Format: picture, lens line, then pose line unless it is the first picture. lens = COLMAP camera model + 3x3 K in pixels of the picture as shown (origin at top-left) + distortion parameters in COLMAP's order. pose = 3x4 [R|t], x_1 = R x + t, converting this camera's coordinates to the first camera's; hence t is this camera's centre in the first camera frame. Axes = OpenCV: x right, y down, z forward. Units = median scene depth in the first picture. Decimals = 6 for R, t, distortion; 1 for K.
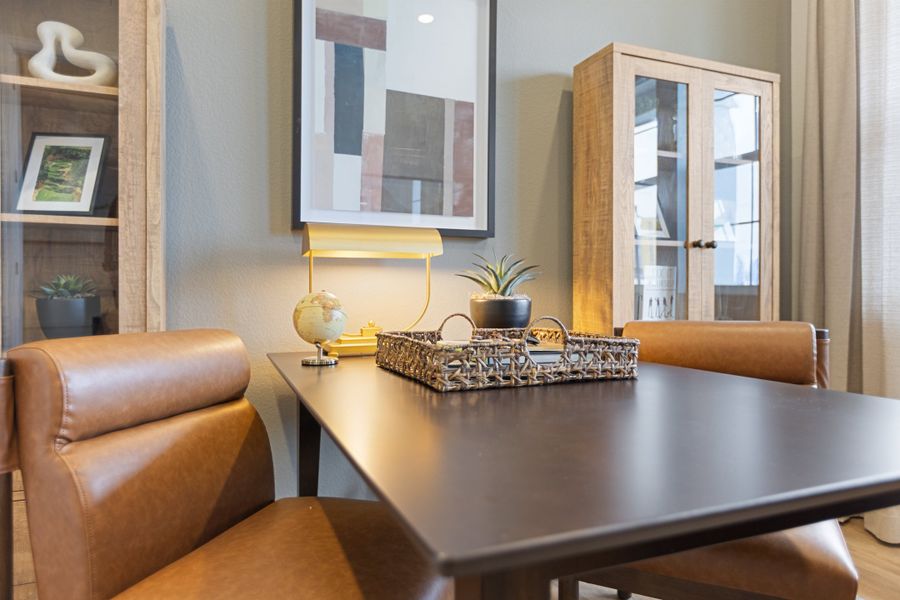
lens RADIAL K [[563.5, 0, 451.7], [0, 563.5, 300.5], [0, 0, 1]] dist [0.000056, -0.001553]
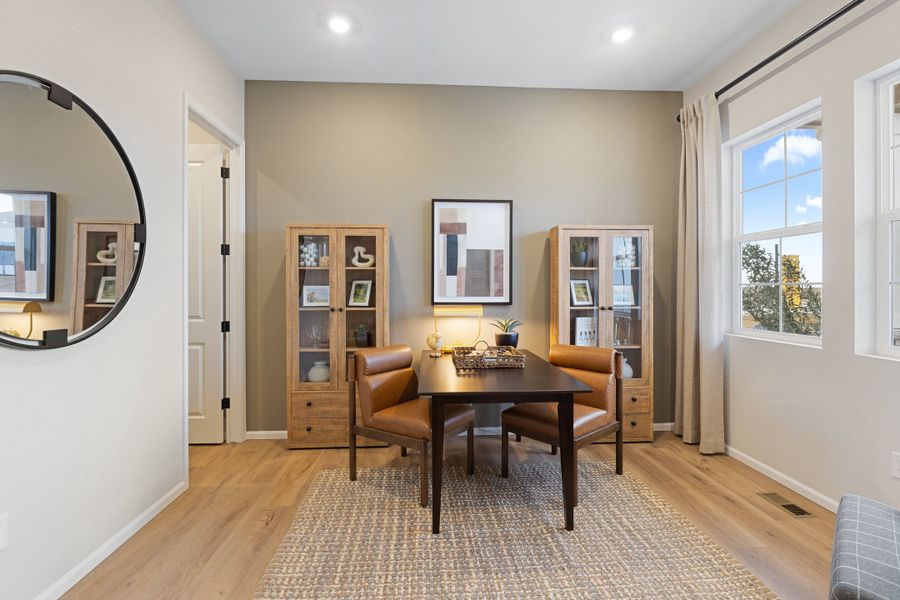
lens RADIAL K [[411.4, 0, 449.3], [0, 411.4, 294.7], [0, 0, 1]] dist [0.001569, 0.000332]
pose [[0.943761, -0.000252, -0.330628, 0.451533], [-0.000283, 0.999999, -0.001570, -0.170789], [0.330628, 0.001575, 0.943760, -0.838676]]
